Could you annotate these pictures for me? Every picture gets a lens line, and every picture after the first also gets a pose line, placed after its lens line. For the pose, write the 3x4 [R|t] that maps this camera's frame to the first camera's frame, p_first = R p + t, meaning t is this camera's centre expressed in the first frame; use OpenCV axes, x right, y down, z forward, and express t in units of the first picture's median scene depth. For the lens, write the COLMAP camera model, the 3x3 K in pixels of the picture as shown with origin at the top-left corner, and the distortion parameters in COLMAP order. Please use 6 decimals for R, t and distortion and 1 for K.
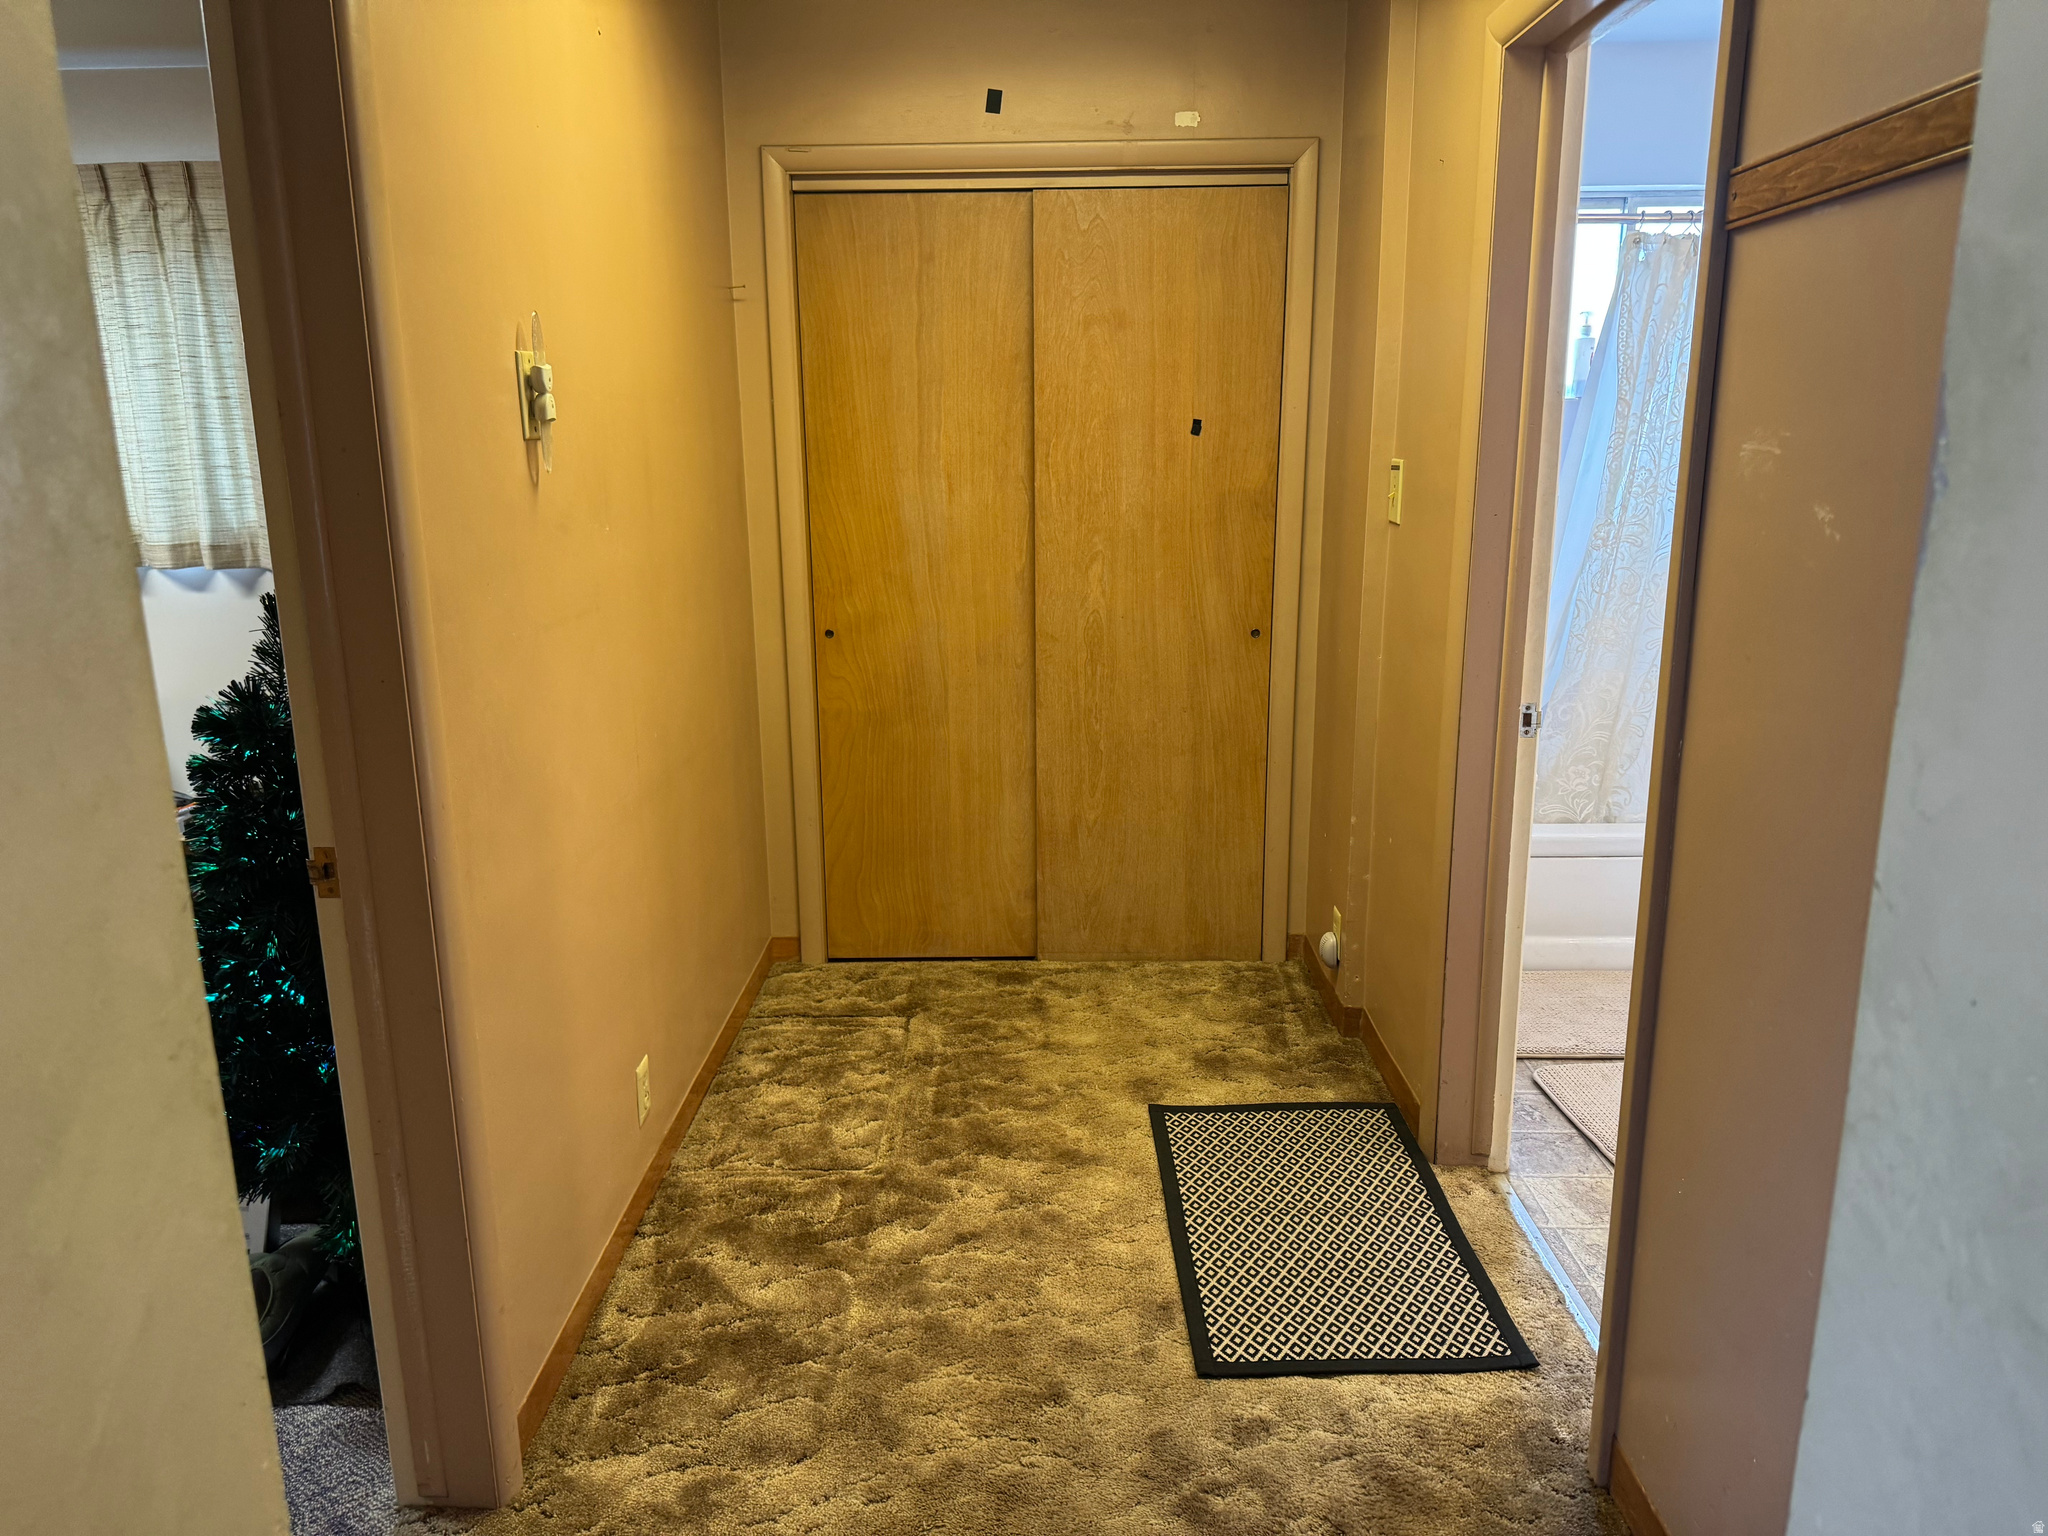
lens RADIAL K [[1435.0, 0, 1016.2], [0, 1435.0, 761.0], [0, 0, 1]] dist [0.063596, -0.078111]
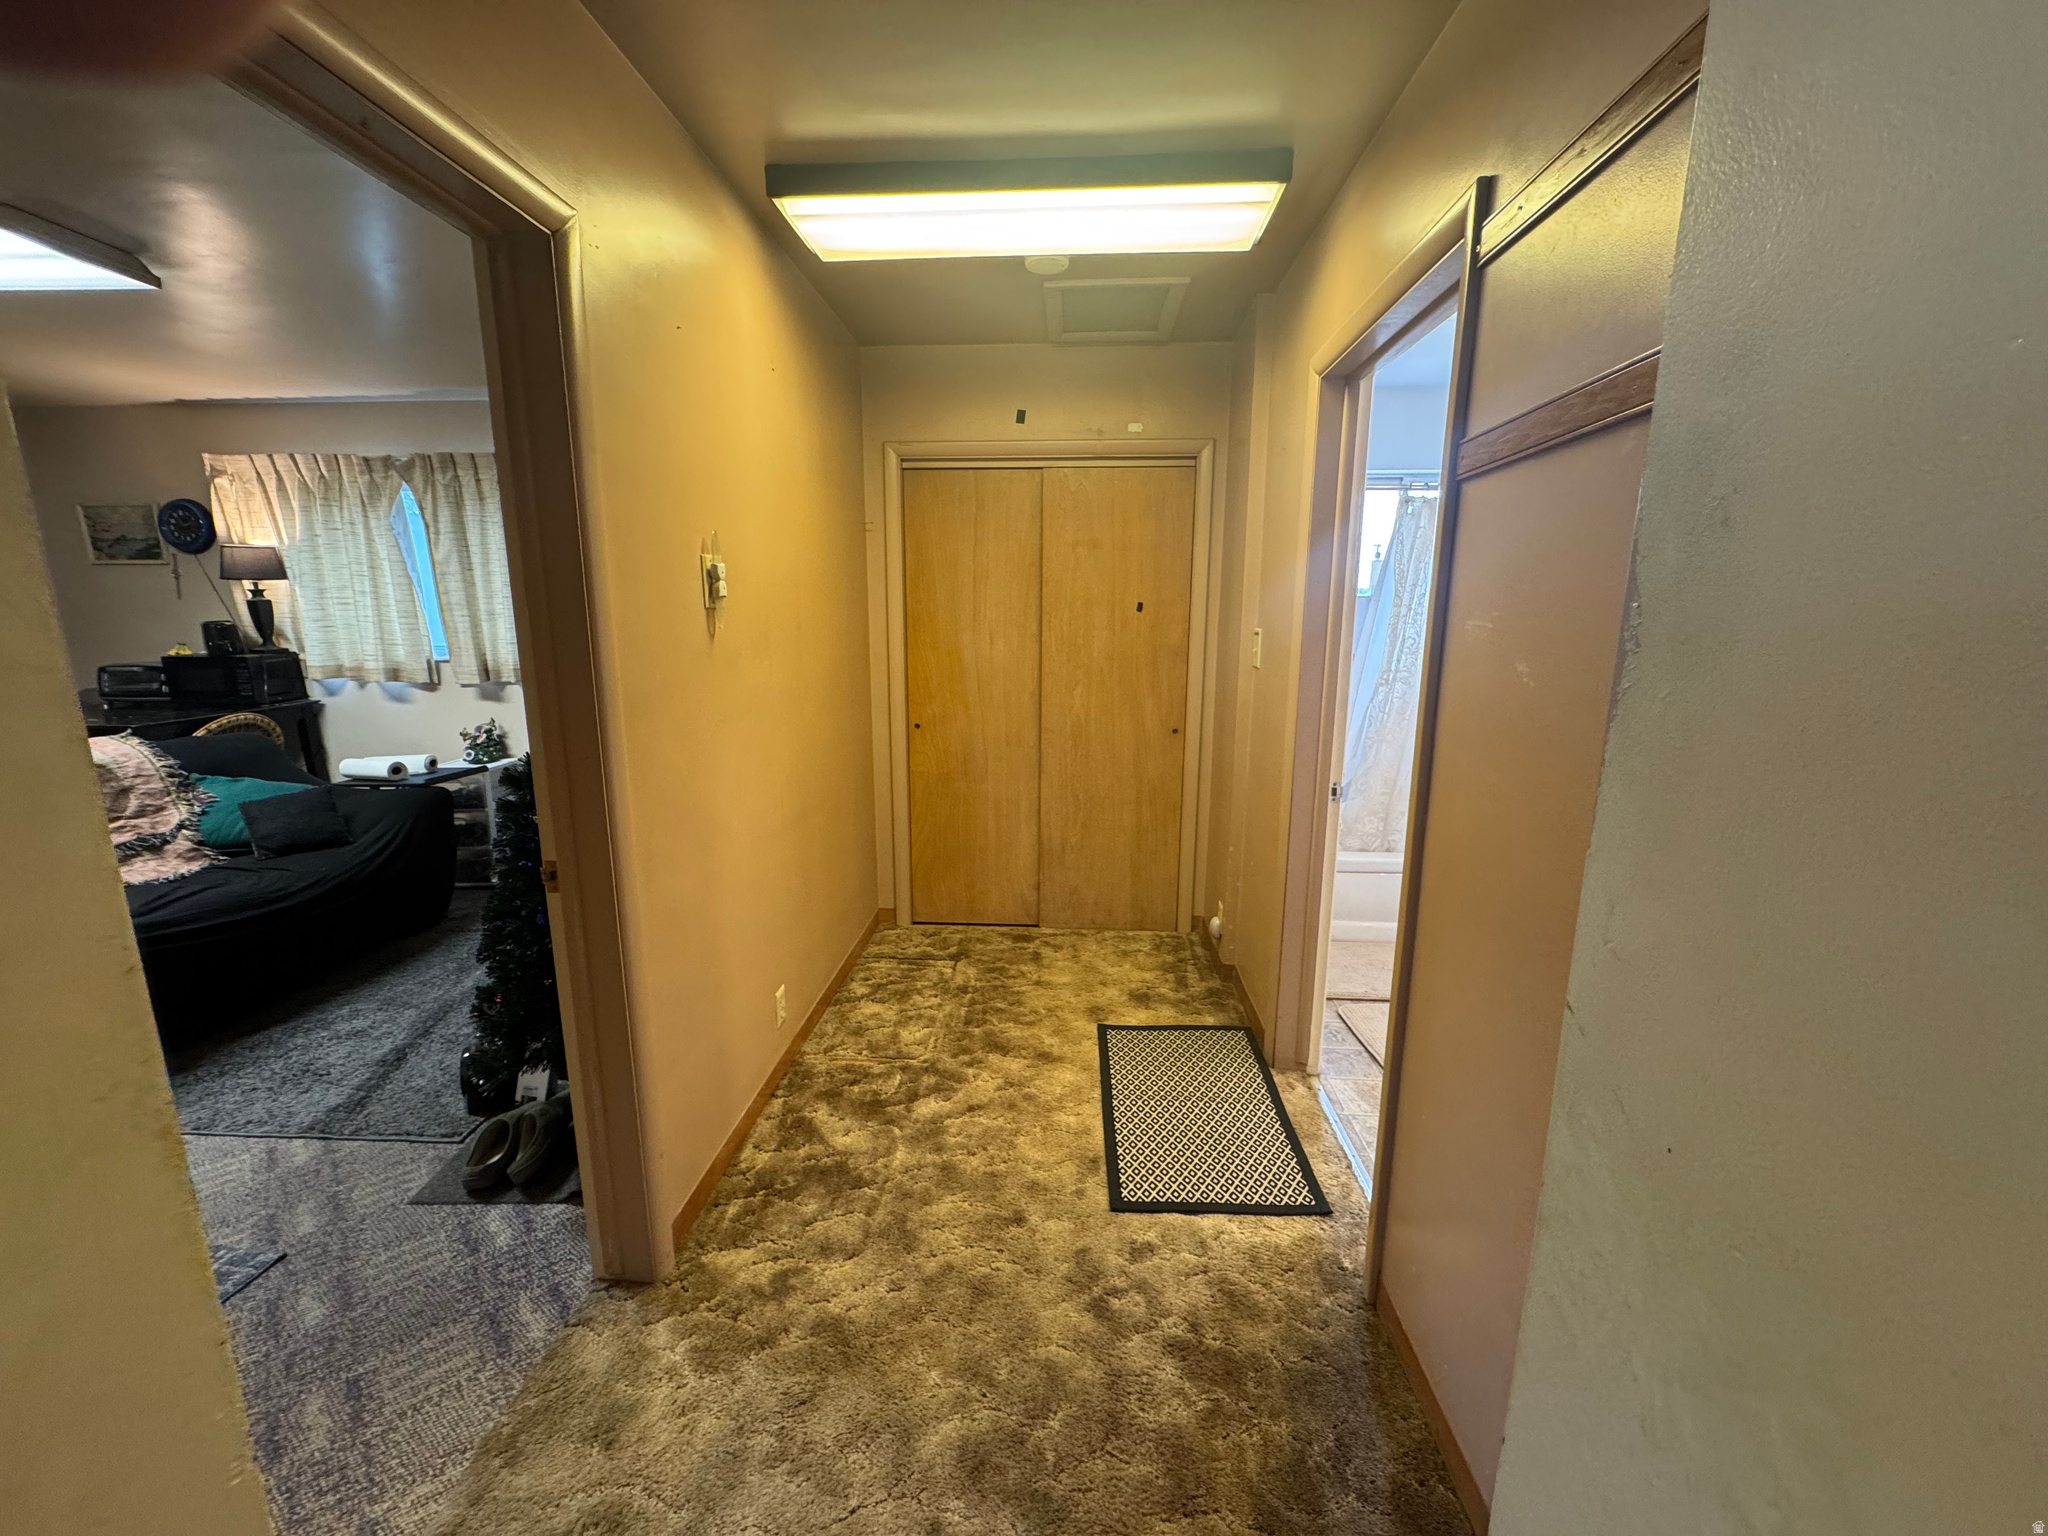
lens RADIAL K [[818.1, 0, 1020.2], [0, 818.1, 766.5], [0, 0, 1]] dist [-0.003048, 0.000846]
pose [[0.998740, 0.022635, -0.044791, 0.039437], [-0.024314, 0.999008, -0.037304, -0.012294], [0.043902, 0.038346, 0.998300, 0.069500]]
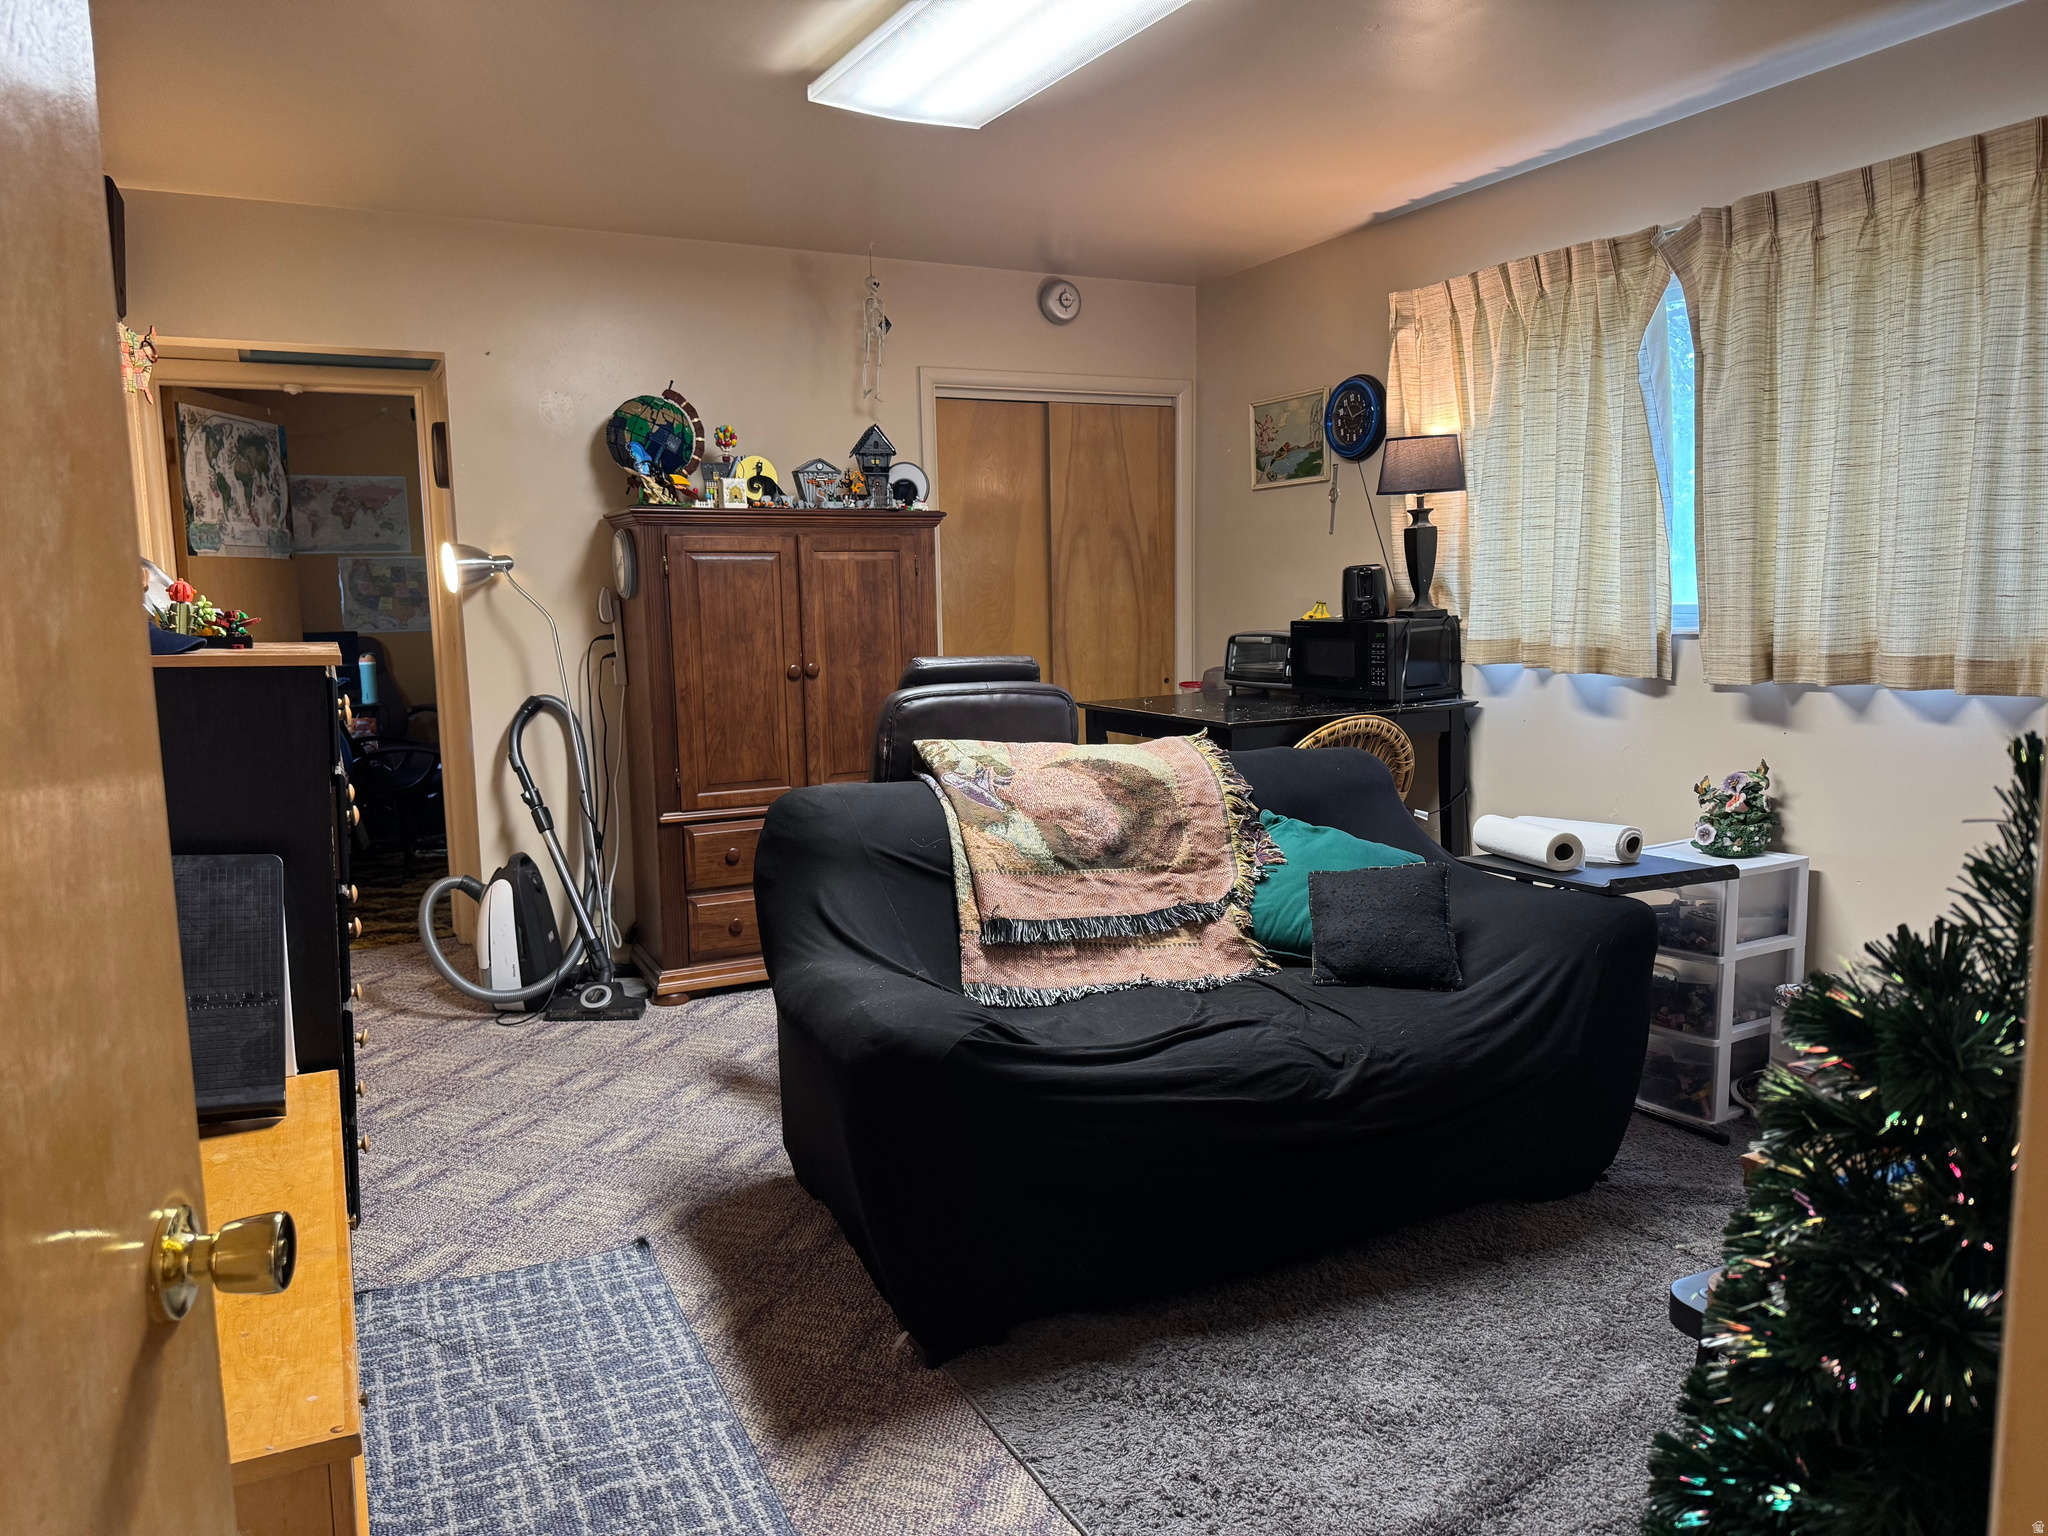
lens RADIAL K [[1435.0, 0, 1030.3], [0, 1435.0, 770.3], [0, 0, 1]] dist [0.063596, -0.078111]
pose [[0.464360, 0.115227, -0.878119, -0.195142], [-0.188816, 0.981586, 0.028956, -0.042730], [0.865285, 0.152356, 0.477566, 0.383281]]
